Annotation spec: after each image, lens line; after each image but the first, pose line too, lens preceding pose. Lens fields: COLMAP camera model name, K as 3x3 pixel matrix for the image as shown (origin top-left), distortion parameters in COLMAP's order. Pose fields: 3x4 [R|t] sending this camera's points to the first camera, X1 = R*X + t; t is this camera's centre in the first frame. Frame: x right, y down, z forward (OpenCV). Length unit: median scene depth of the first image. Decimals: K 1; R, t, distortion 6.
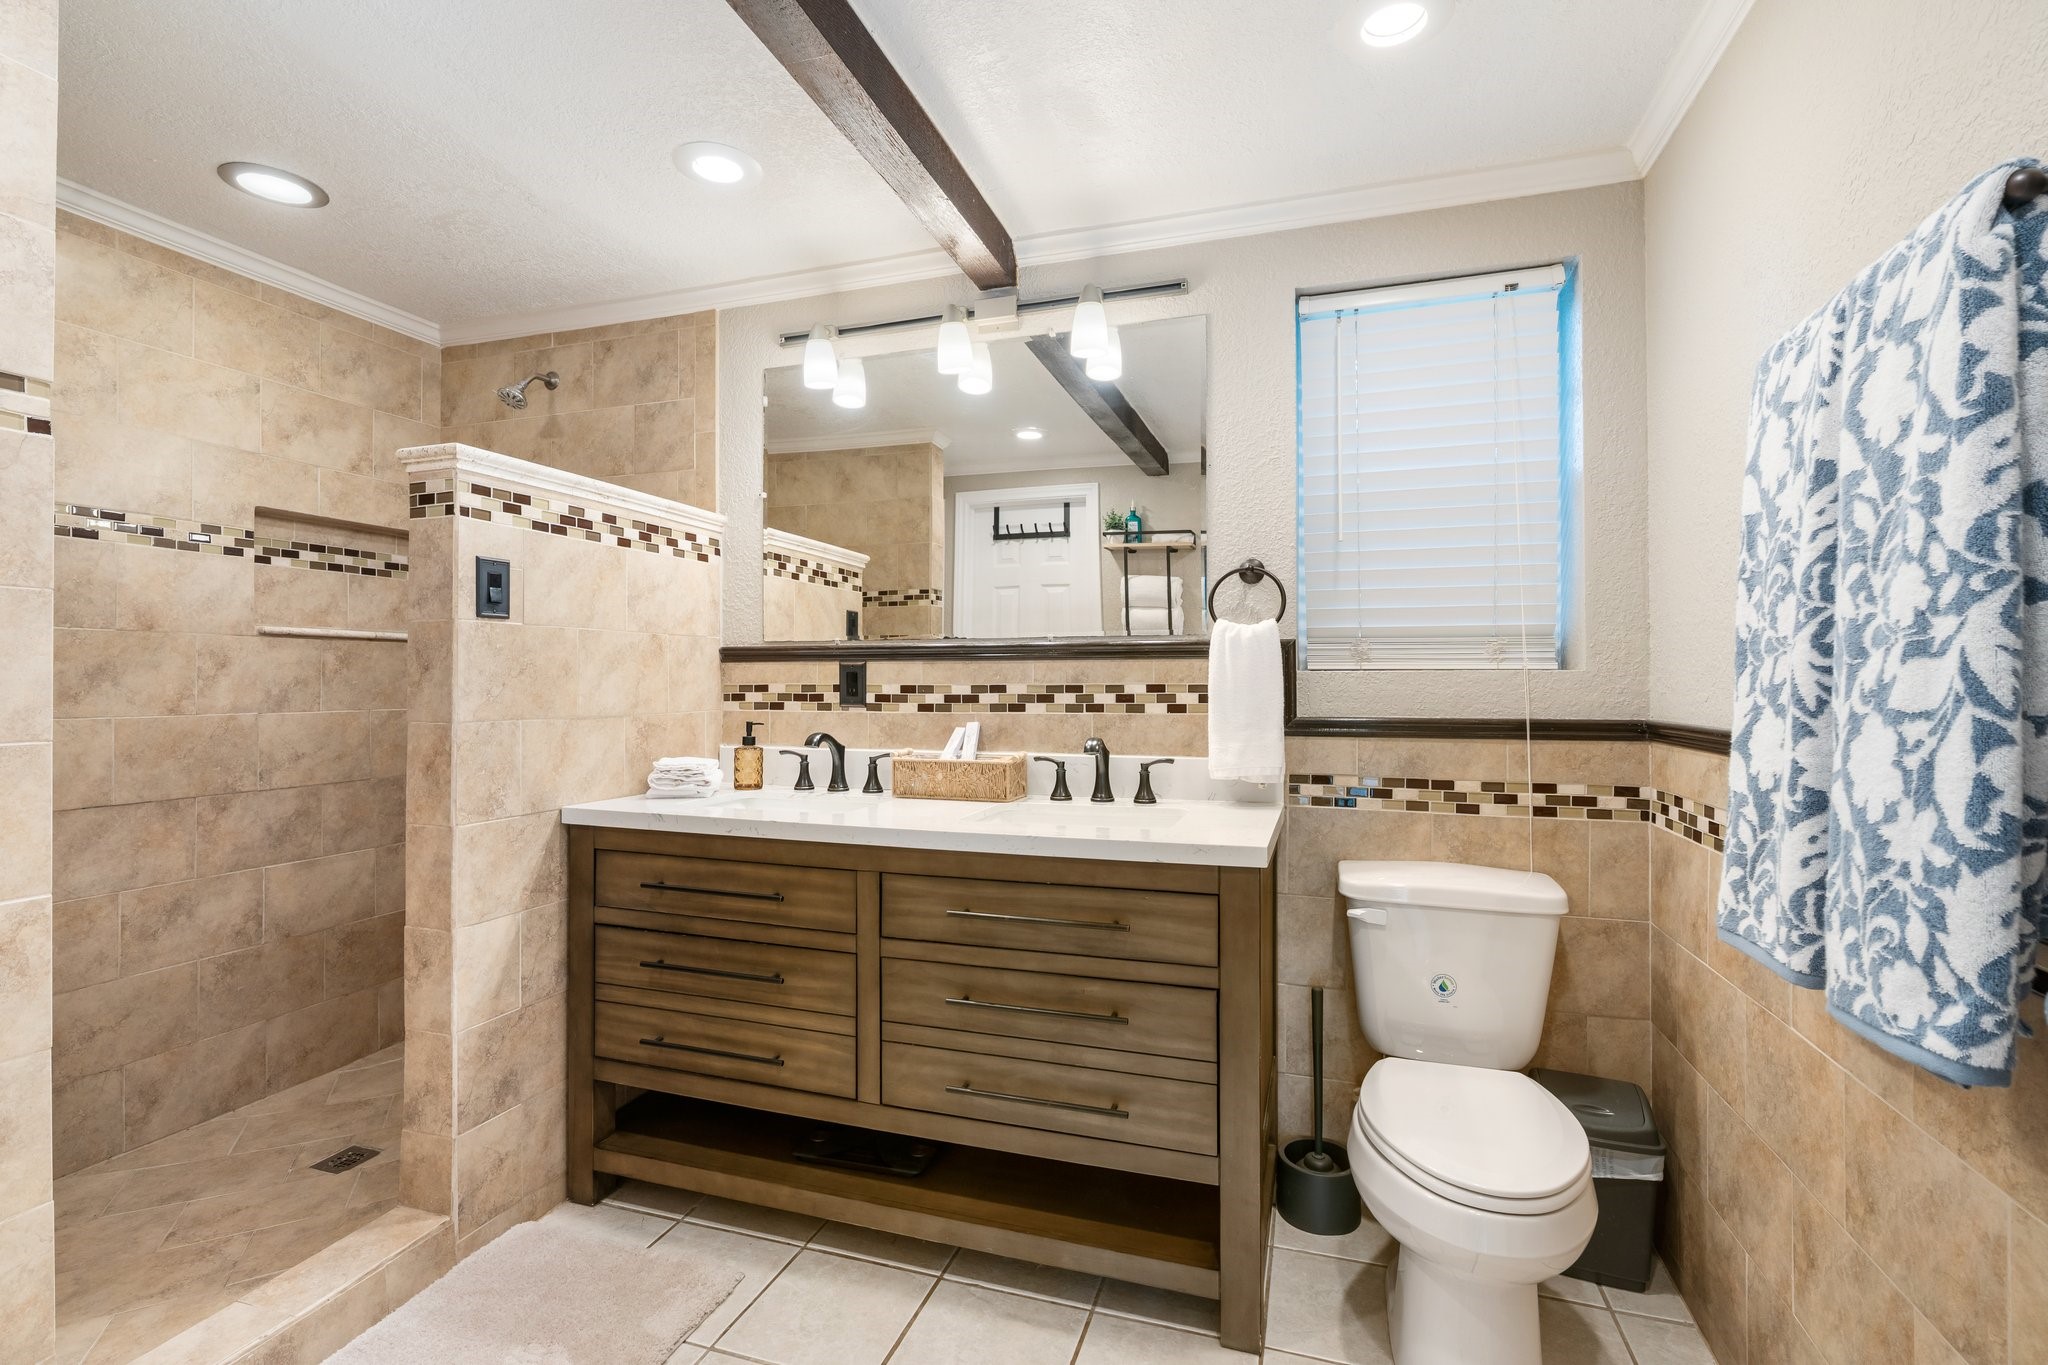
lens RADIAL K [[934.1, 0, 1039.4], [0, 934.1, 681.4], [0, 0, 1]] dist [-0.011721, 0.003198]
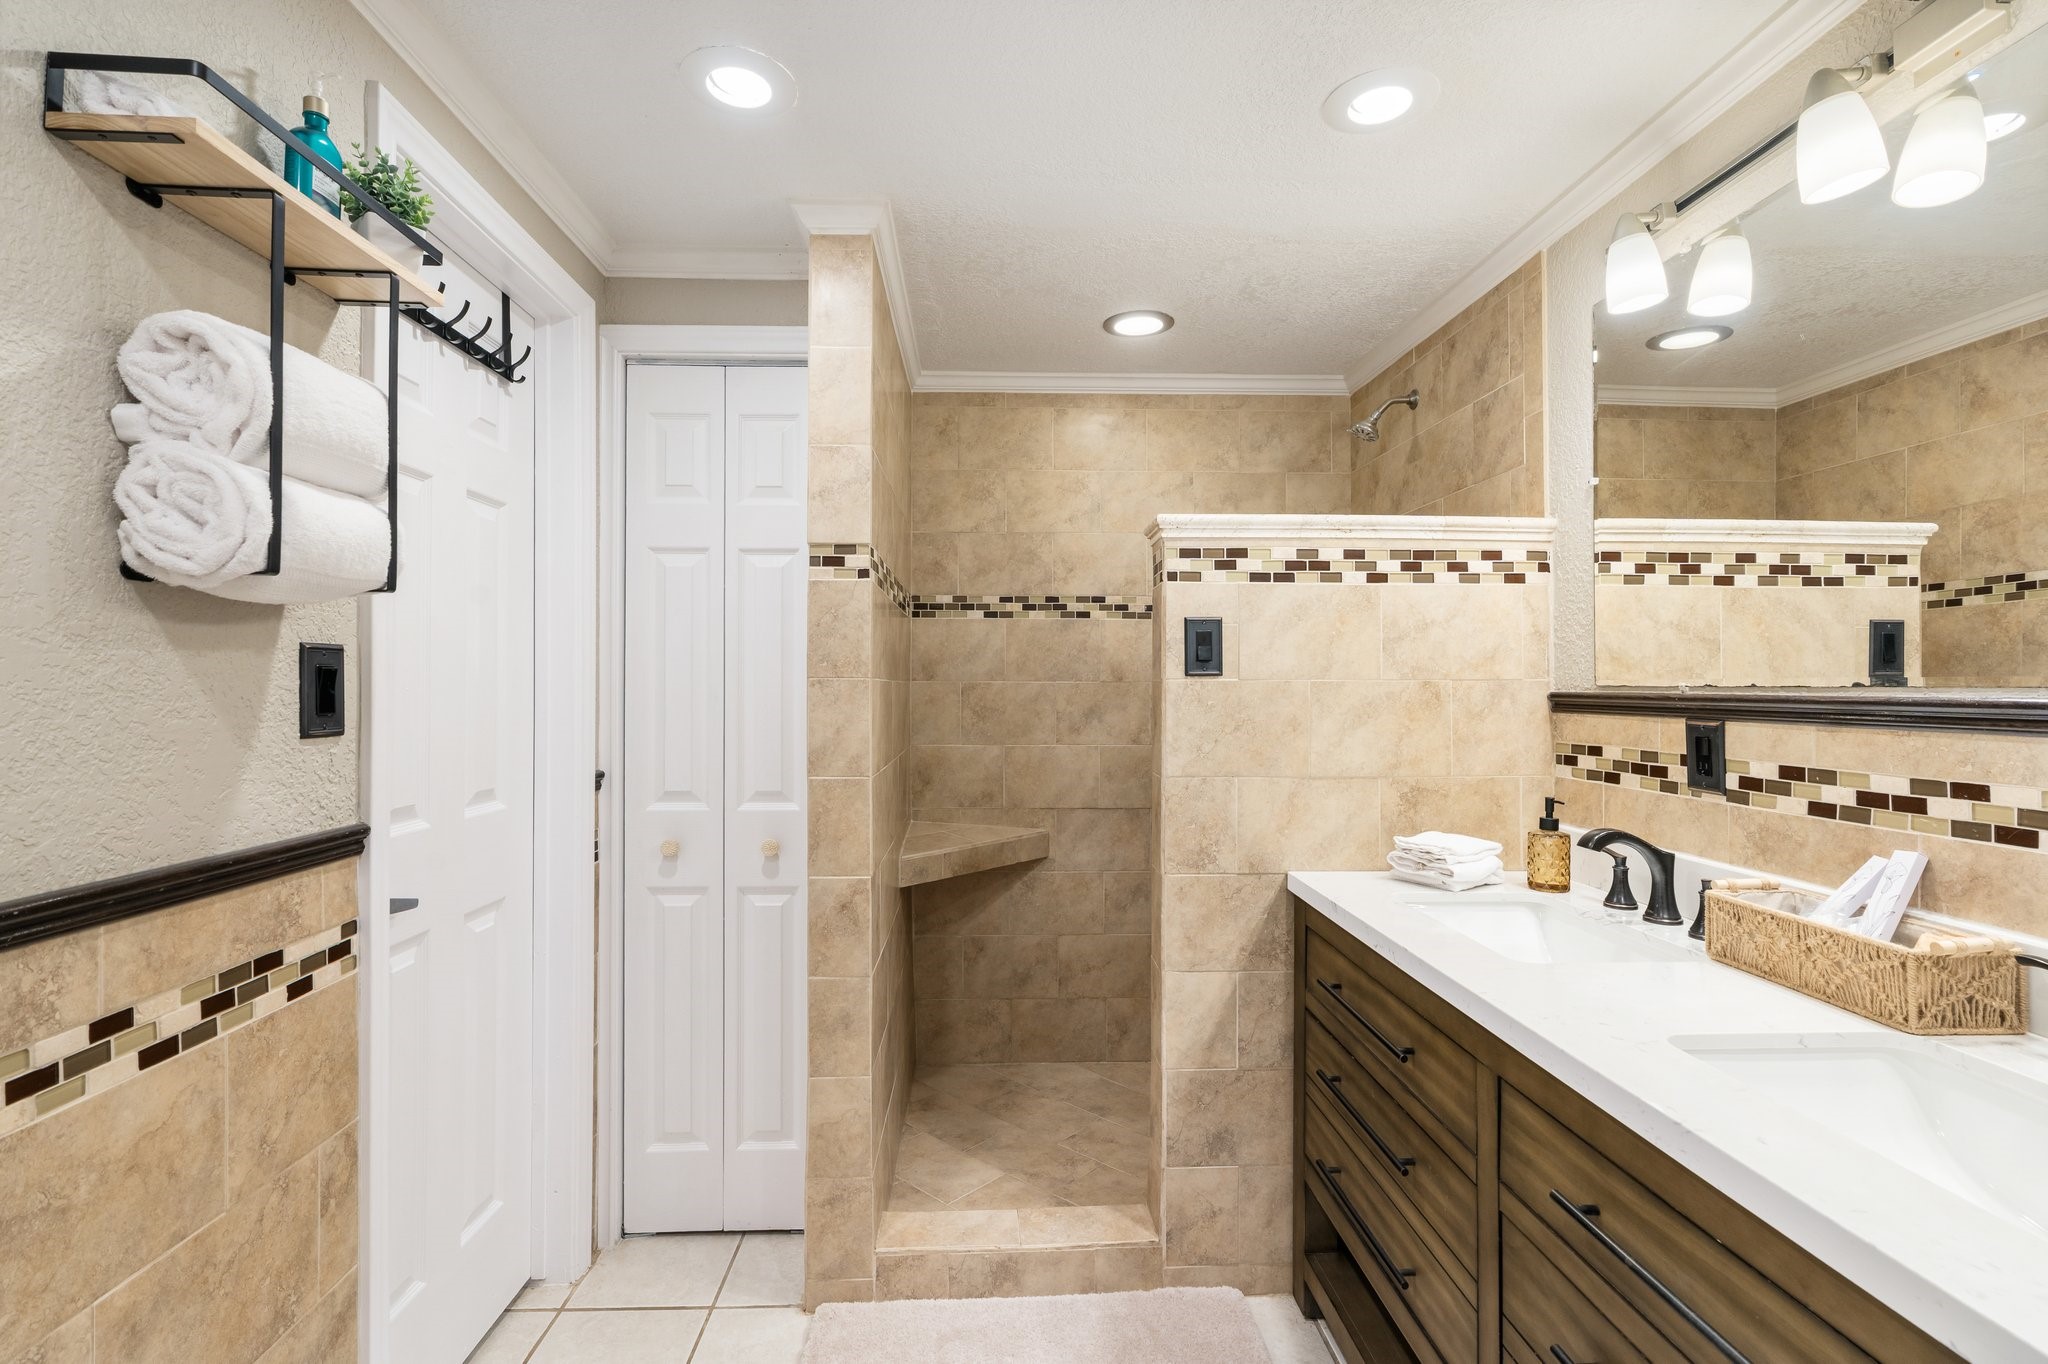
lens RADIAL K [[934.1, 0, 1026.3], [0, 934.1, 674.2], [0, 0, 1]] dist [-0.011721, 0.003198]
pose [[0.329573, -0.007063, -0.944104, 0.262307], [-0.001140, 0.999968, -0.007879, -0.051219], [0.944129, 0.003673, 0.329555, 0.398434]]
